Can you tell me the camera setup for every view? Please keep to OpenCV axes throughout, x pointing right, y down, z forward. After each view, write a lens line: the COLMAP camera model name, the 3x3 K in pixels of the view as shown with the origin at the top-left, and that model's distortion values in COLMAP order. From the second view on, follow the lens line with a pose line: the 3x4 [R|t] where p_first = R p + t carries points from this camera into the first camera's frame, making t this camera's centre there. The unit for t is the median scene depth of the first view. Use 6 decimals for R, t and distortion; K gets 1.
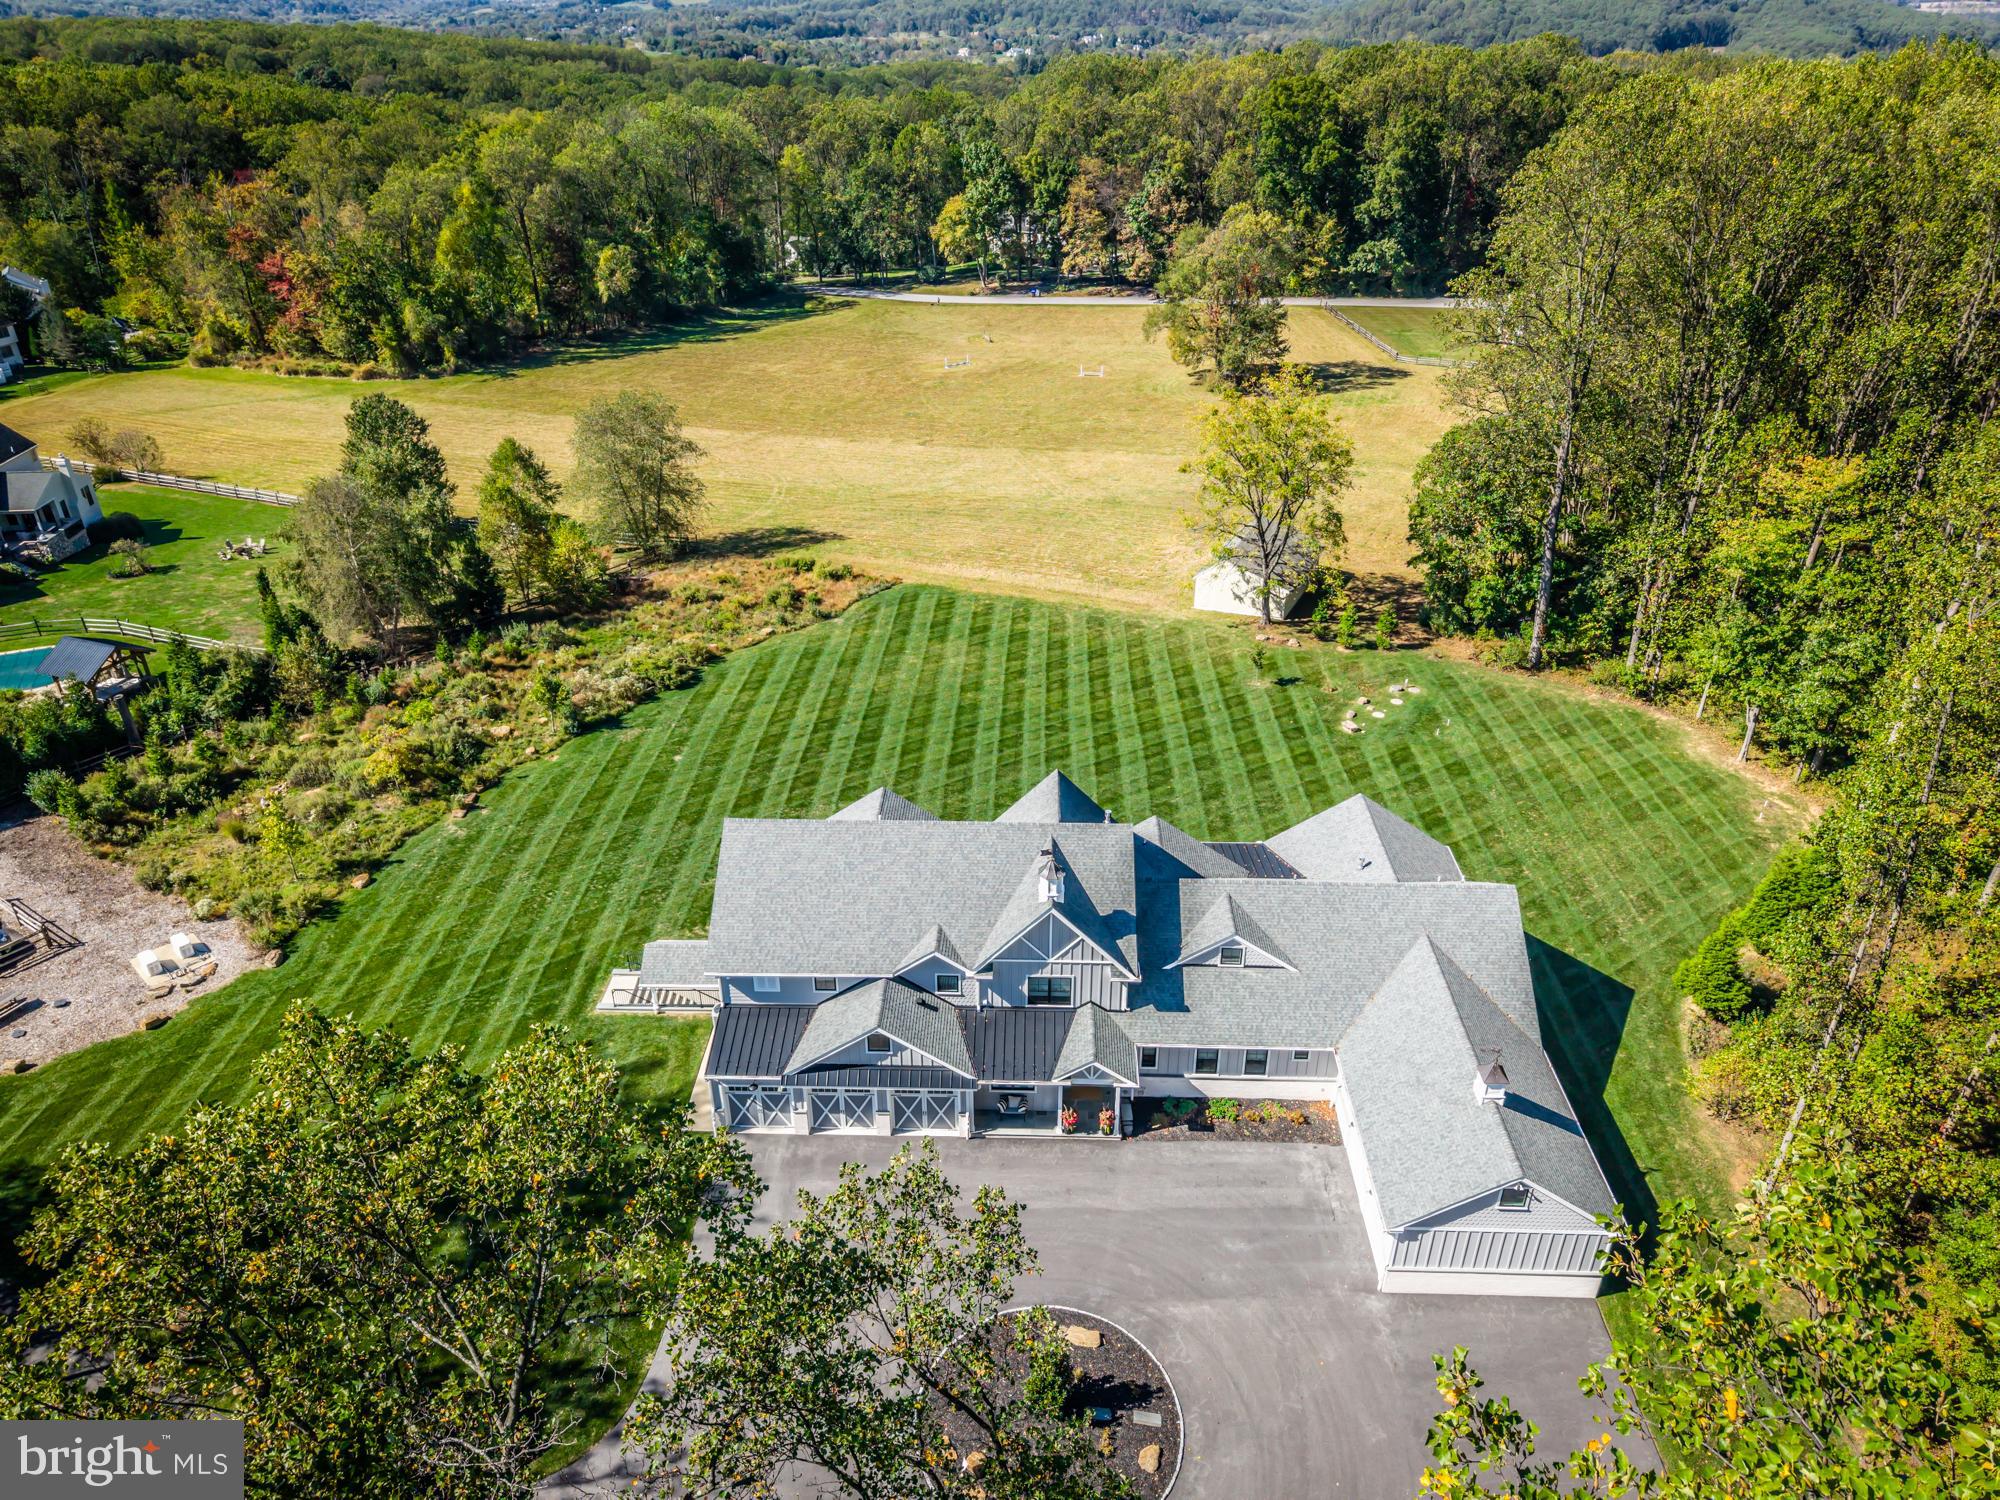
lens RADIAL K [[1342.1, 0, 1010.5], [0, 1342.1, 748.0], [0, 0, 1]] dist [0.001838, -0.002107]
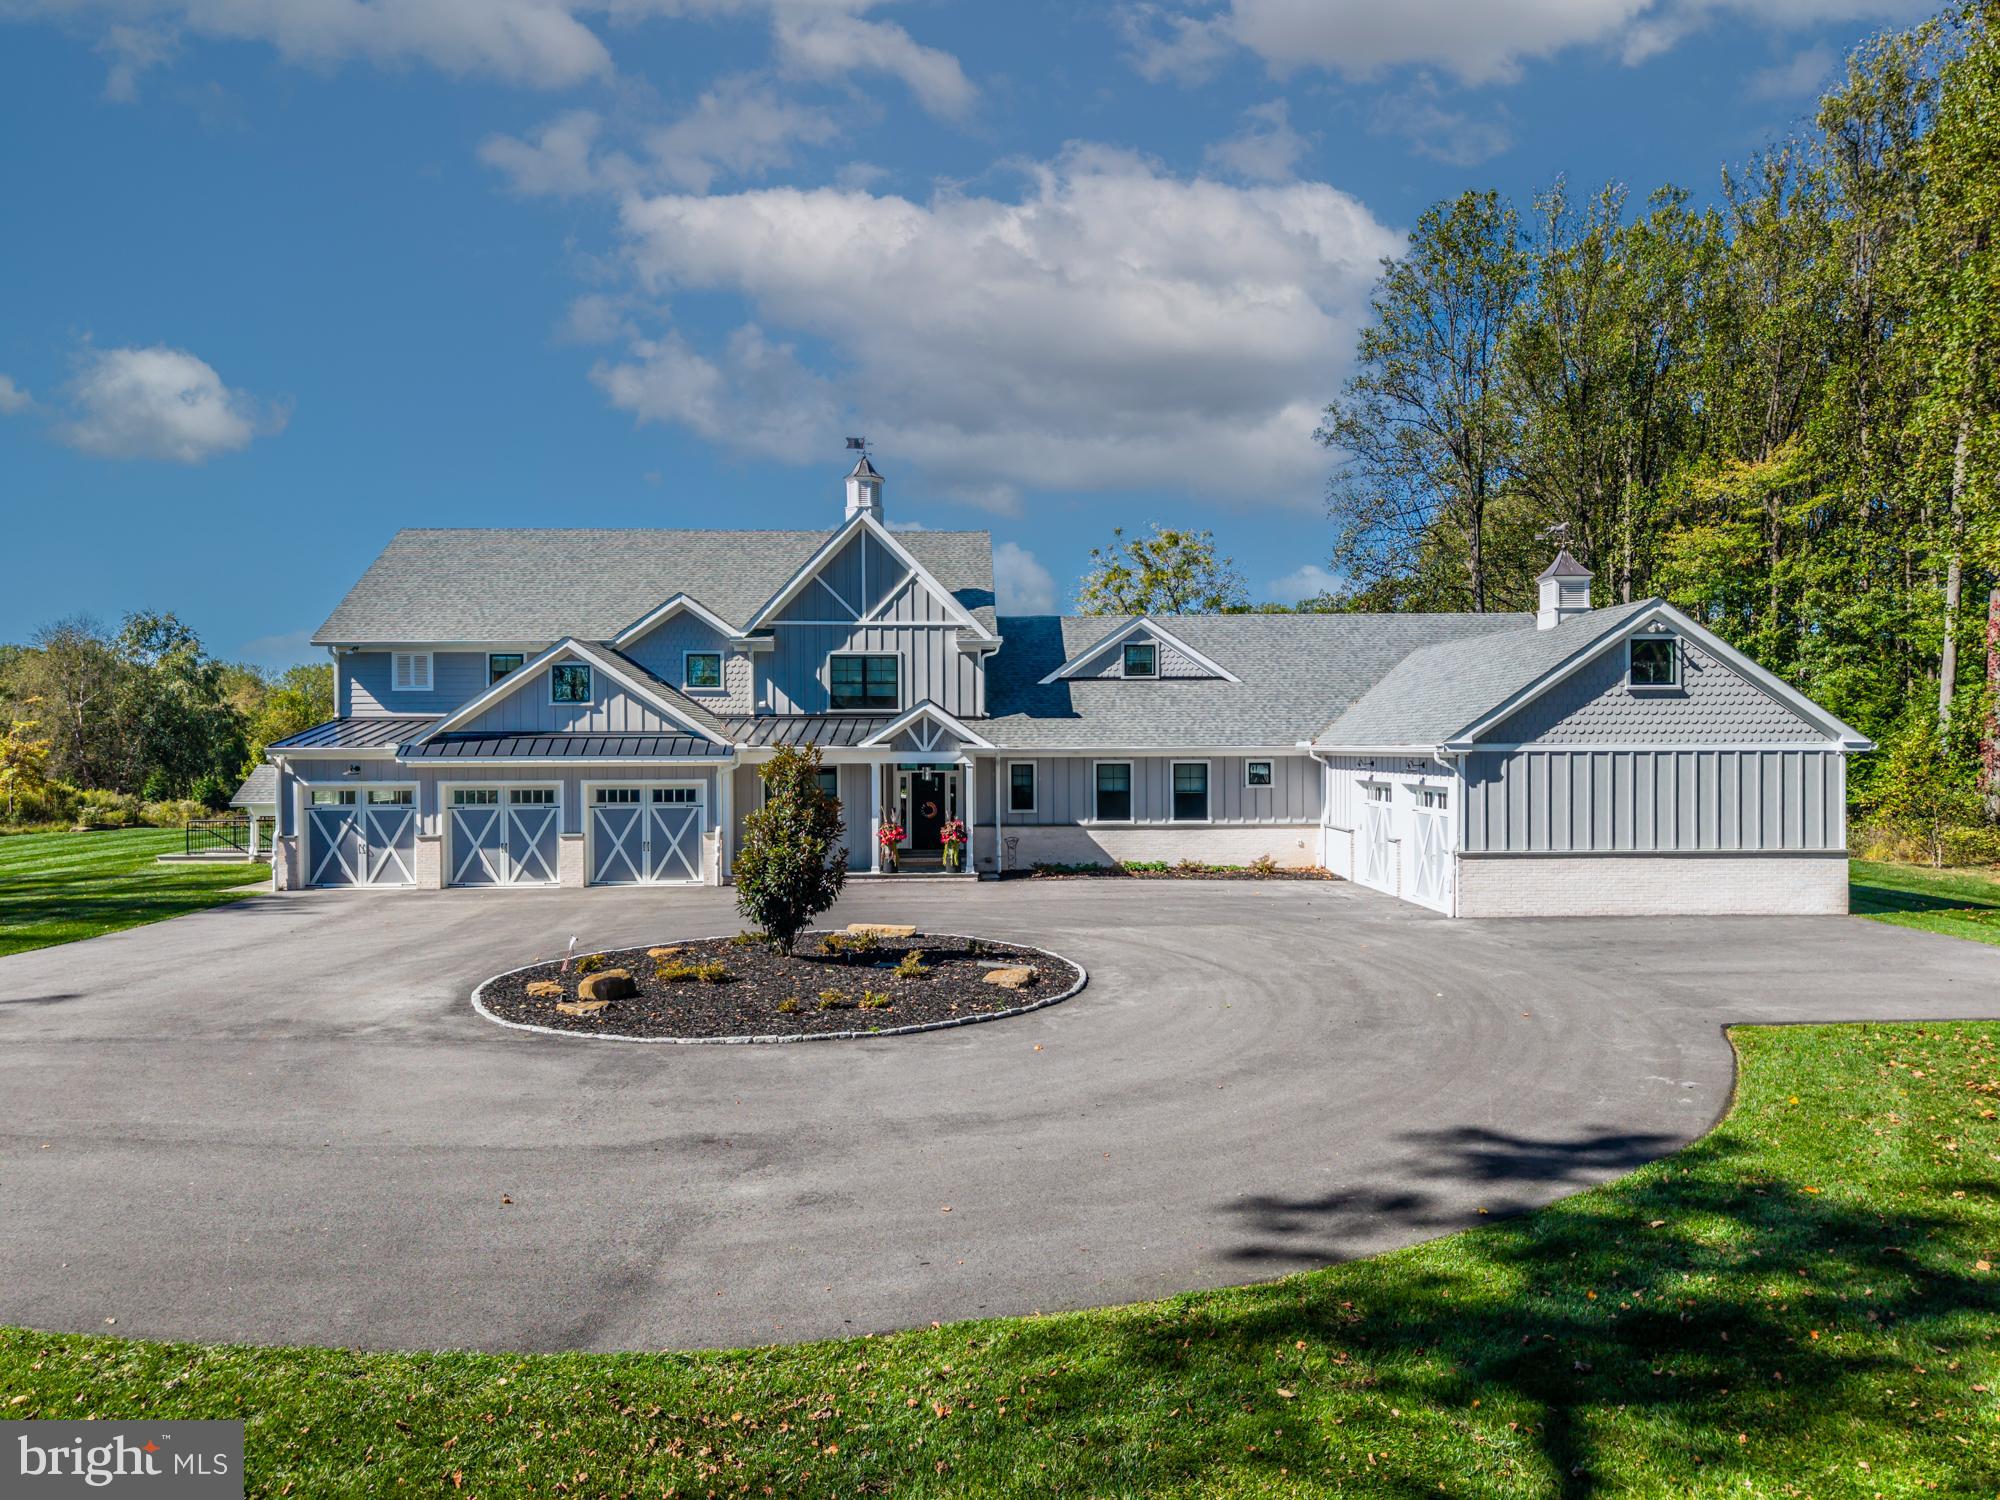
lens RADIAL K [[1342.1, 0, 1010.5], [0, 1342.1, 748.0], [0, 0, 1]] dist [0.001838, -0.002107]
pose [[0.997879, 0.001571, 0.065083, 0.057942], [0.031463, 0.863569, -0.503248, 0.537164], [-0.056994, 0.504228, 0.861688, 0.457606]]
